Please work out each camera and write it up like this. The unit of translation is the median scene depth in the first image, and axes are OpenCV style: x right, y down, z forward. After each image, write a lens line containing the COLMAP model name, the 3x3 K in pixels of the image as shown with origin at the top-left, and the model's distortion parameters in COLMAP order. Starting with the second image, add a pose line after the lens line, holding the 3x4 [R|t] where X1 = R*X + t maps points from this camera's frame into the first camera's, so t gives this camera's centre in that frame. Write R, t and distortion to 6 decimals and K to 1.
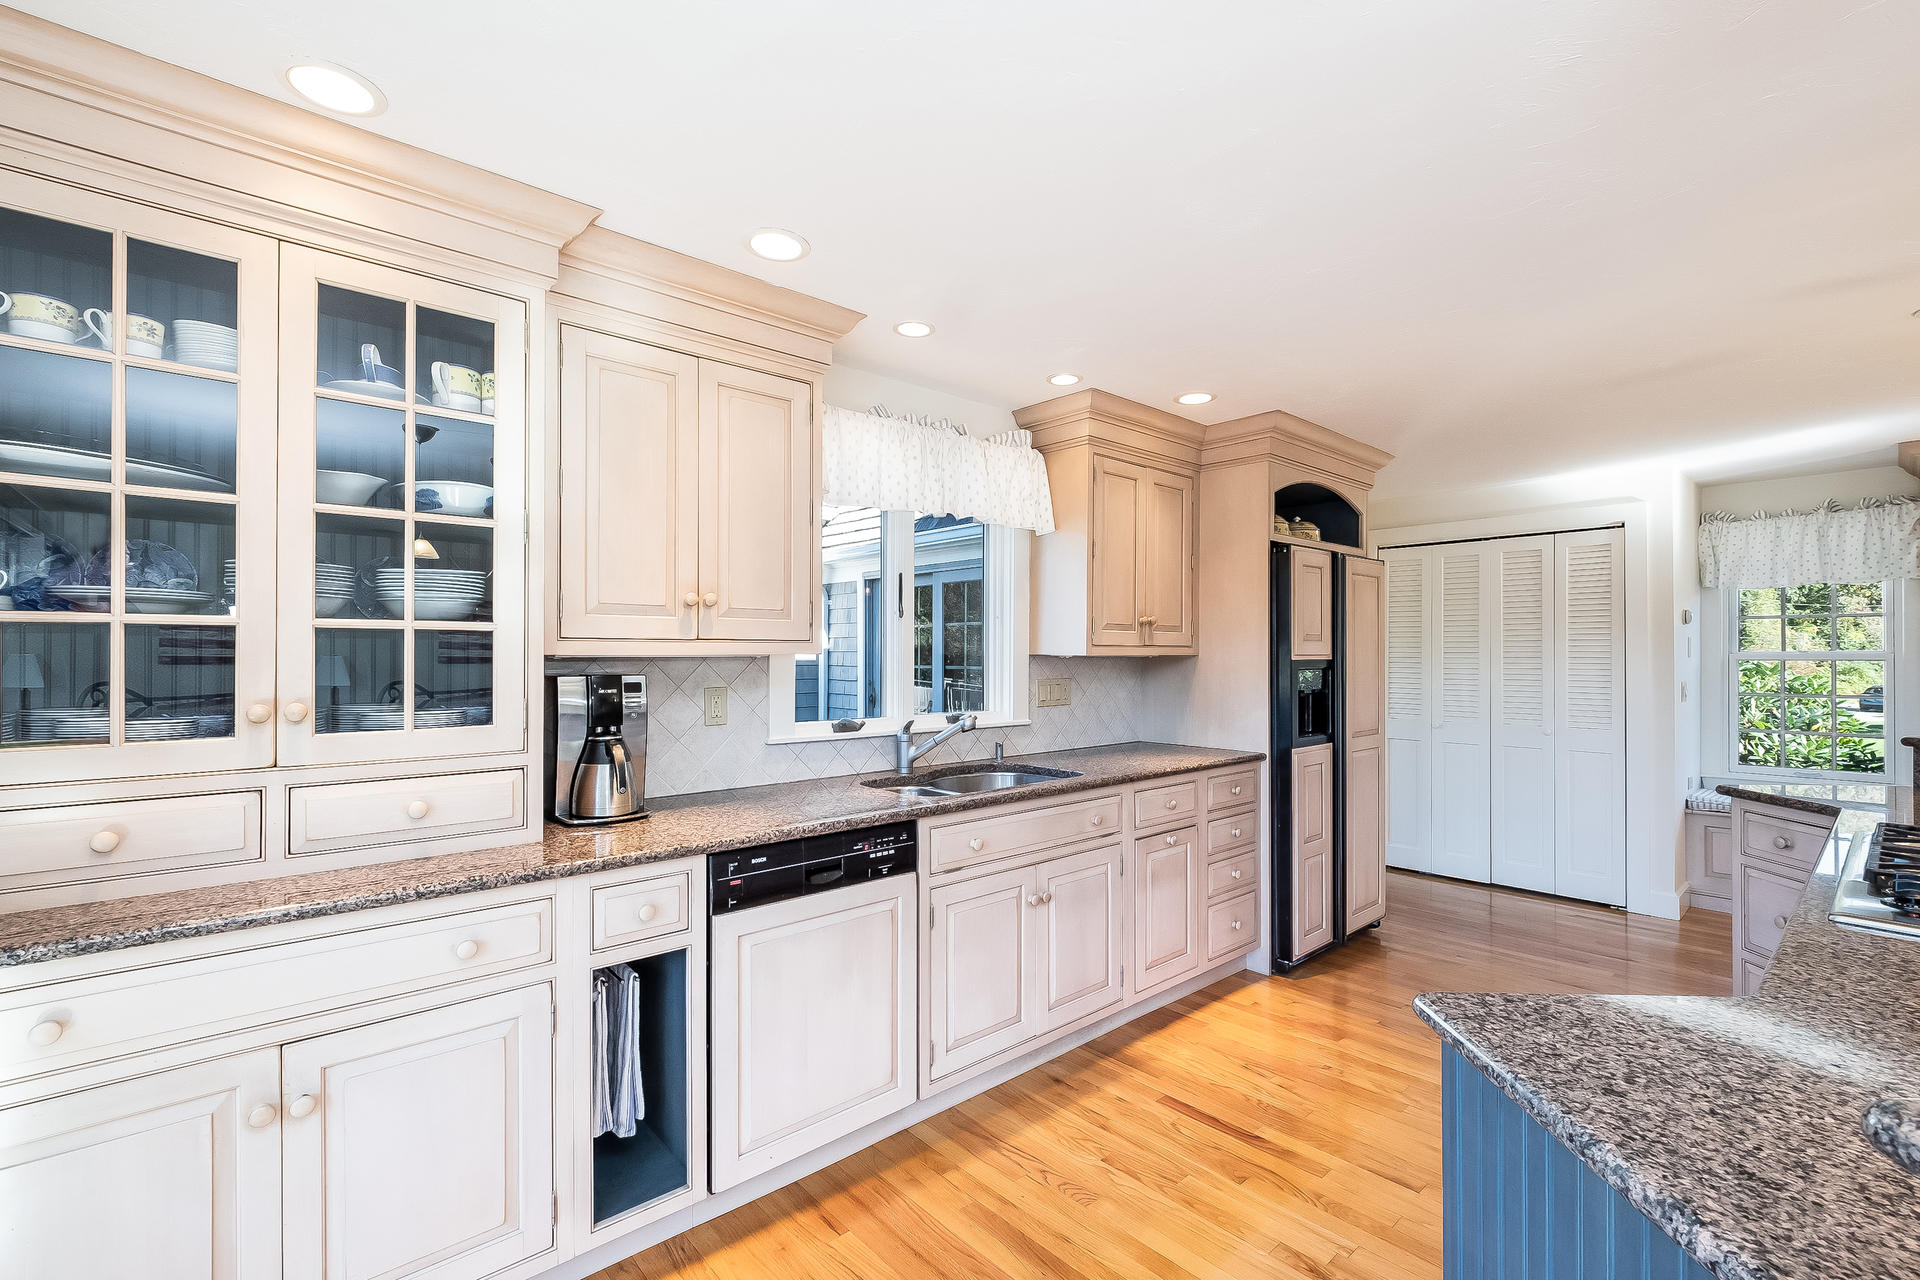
lens RADIAL K [[853.7, 0, 966.1], [0, 853.7, 645.2], [0, 0, 1]] dist [-0.000827, -0.000171]
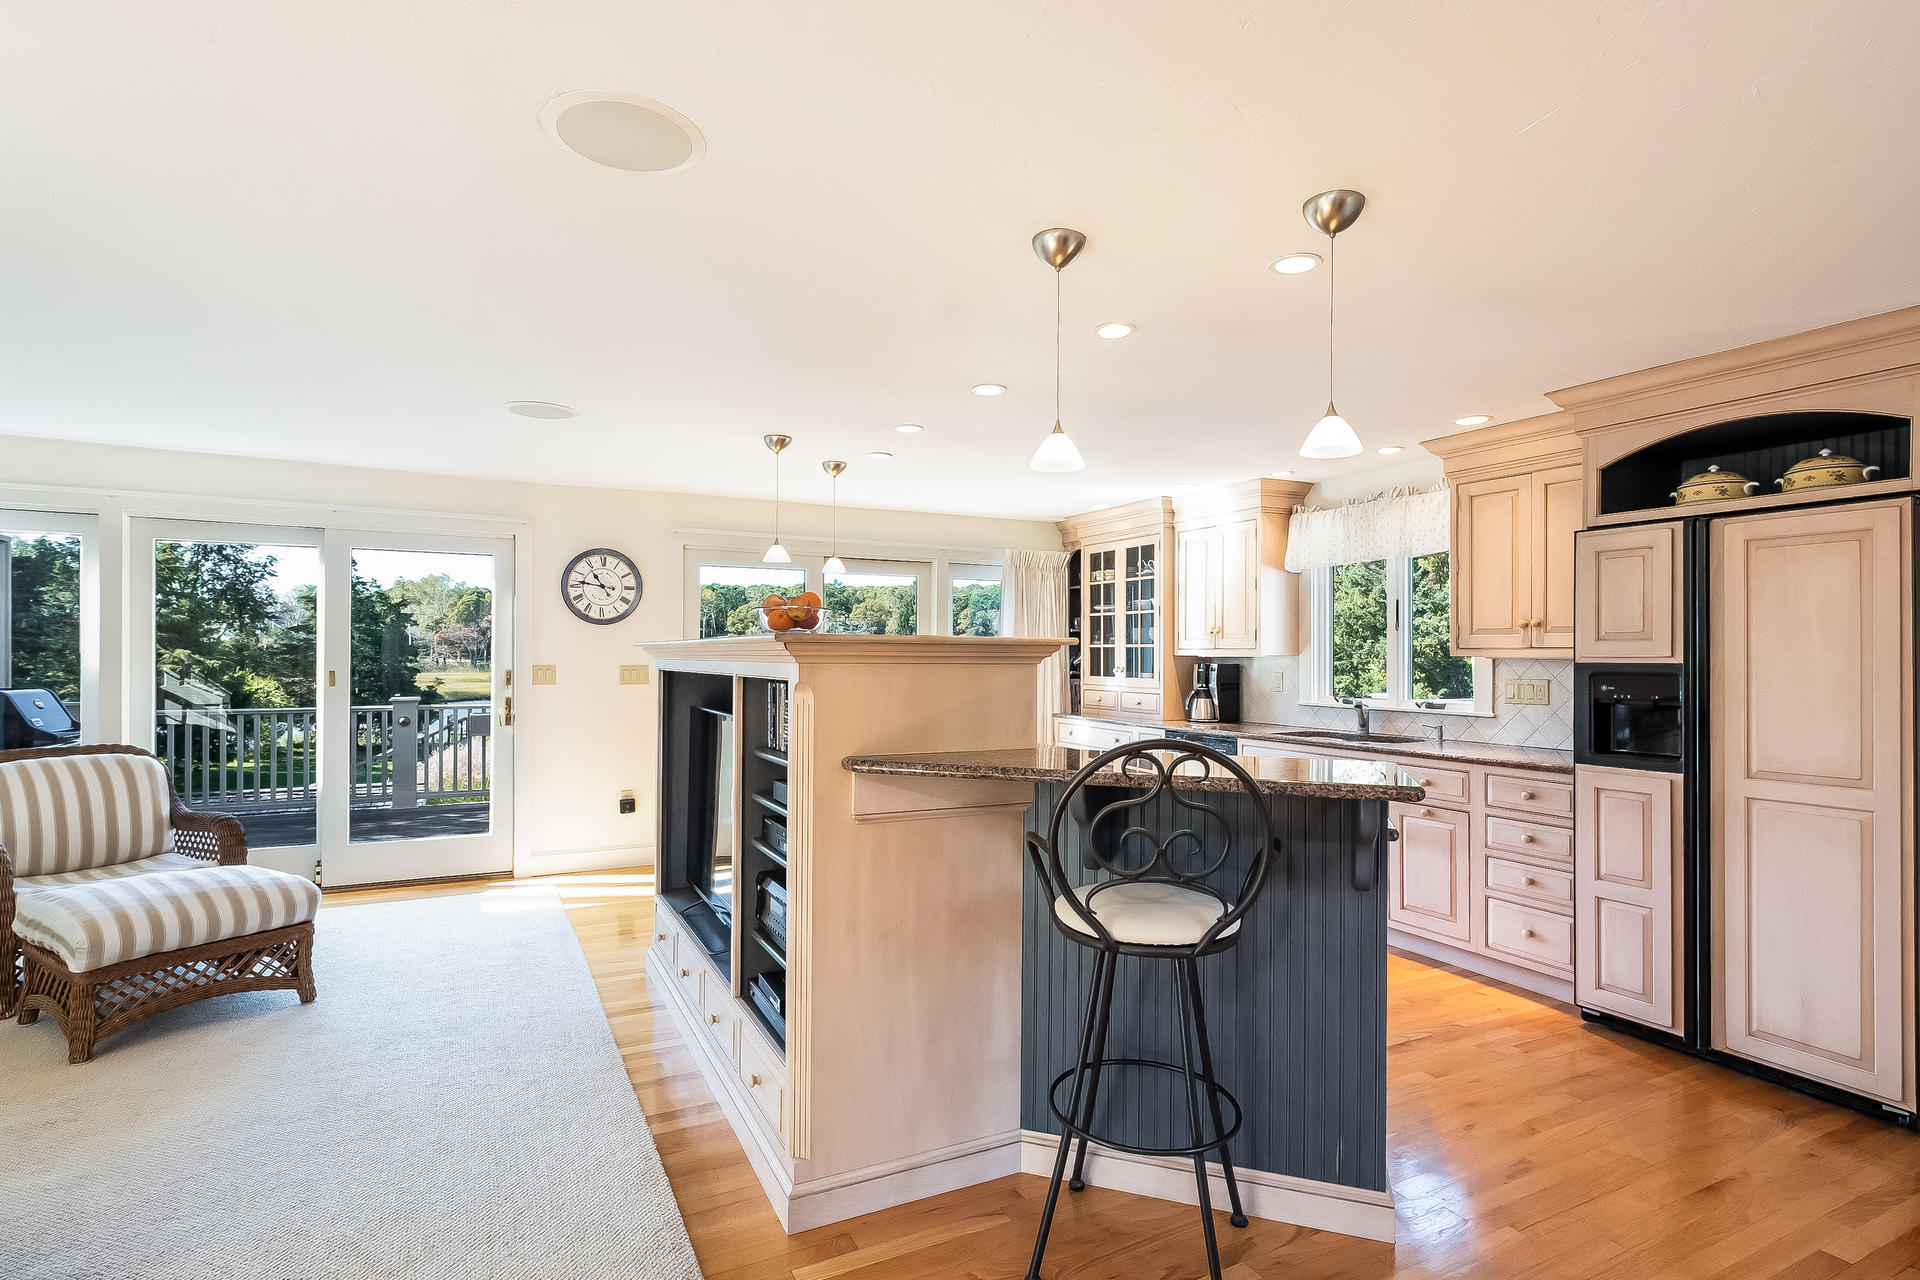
lens RADIAL K [[950.1, 0, 959.9], [0, 950.1, 652.3], [0, 0, 1]] dist [-0.000529, -0.000098]
pose [[-0.263491, -0.006530, -0.964640, 1.628350], [0.004238, 0.999960, -0.007926, 0.013064], [0.964653, -0.006176, -0.263452, 0.700314]]
